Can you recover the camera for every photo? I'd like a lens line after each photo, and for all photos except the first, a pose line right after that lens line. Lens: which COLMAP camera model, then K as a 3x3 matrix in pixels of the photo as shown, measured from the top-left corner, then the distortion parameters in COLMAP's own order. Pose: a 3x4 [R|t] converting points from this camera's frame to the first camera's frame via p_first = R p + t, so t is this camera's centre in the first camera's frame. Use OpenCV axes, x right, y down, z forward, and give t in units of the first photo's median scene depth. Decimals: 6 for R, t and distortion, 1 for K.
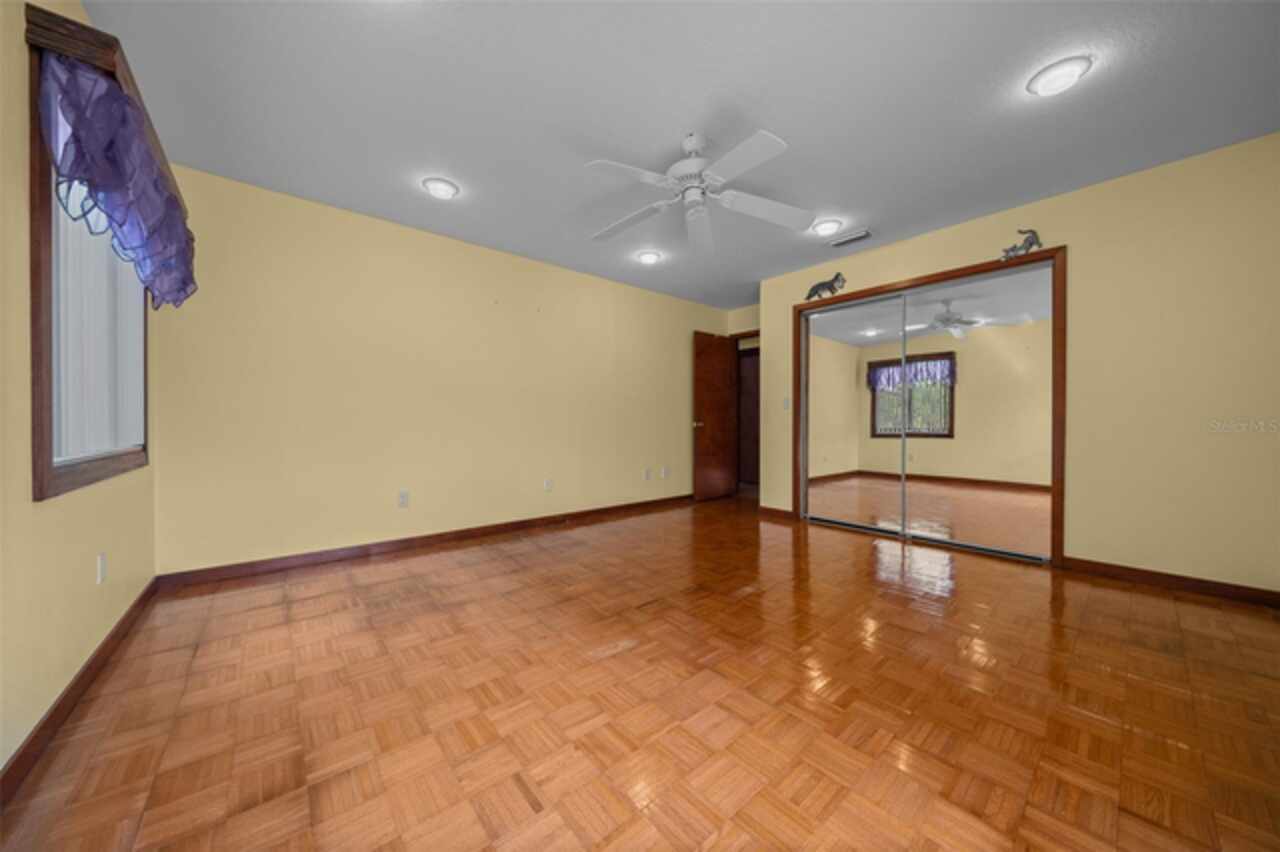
lens RADIAL K [[433.9, 0, 643.2], [0, 433.9, 427.6], [0, 0, 1]] dist [0.001434, 0.000230]
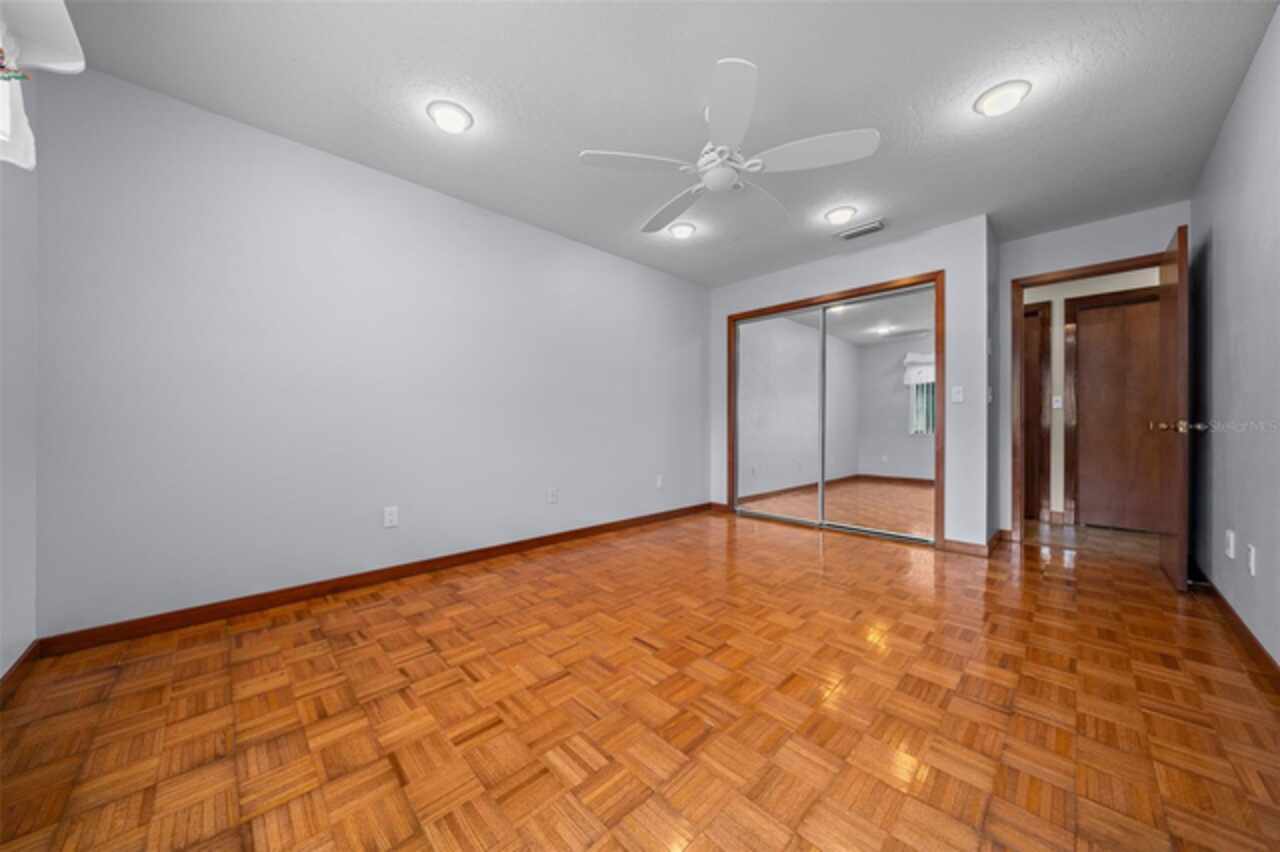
lens RADIAL K [[433.9, 0, 633.1], [0, 433.9, 422.3], [0, 0, 1]] dist [0.001434, 0.000230]
pose [[0.997495, 0.005608, 0.070515, -0.089098], [-0.004932, 0.999940, -0.009767, -0.004180], [-0.070566, 0.009395, 0.997463, 0.099784]]
